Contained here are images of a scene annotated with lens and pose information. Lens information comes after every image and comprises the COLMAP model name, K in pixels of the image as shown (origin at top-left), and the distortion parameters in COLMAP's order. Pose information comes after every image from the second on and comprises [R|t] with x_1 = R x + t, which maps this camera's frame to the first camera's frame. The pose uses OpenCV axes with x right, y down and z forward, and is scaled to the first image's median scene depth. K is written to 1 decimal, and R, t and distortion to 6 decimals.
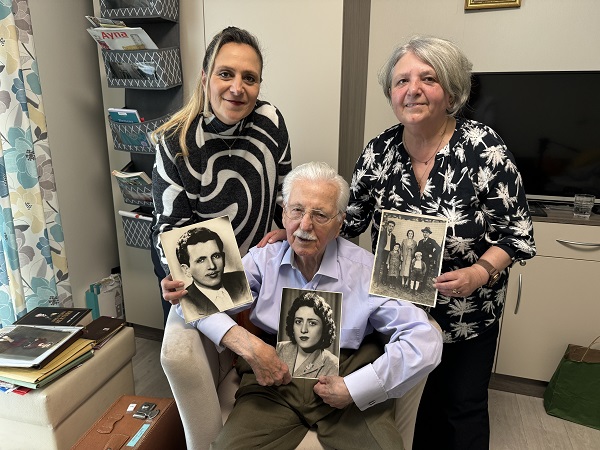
lens RADIAL K [[371.4, 0, 298.6], [0, 371.4, 226.3], [0, 0, 1]] dist [-0.022757, 0.000730]
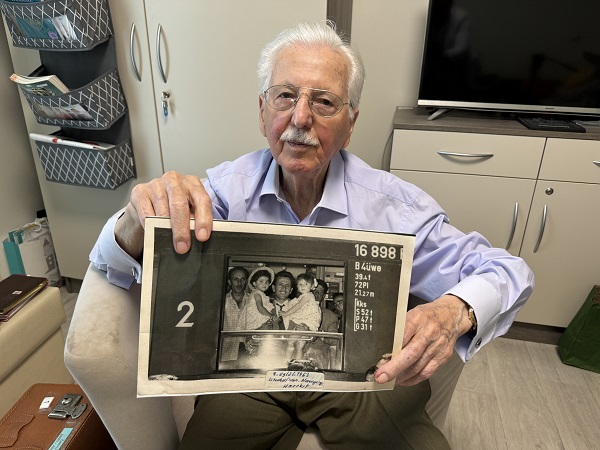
lens RADIAL K [[371.4, 0, 284.8], [0, 371.4, 214.7], [0, 0, 1]] dist [-0.022757, 0.000730]
pose [[0.997623, -0.027302, 0.063268, -0.025104], [0.019050, 0.991651, 0.127539, 0.039554], [-0.066221, -0.126031, 0.989814, 0.230936]]
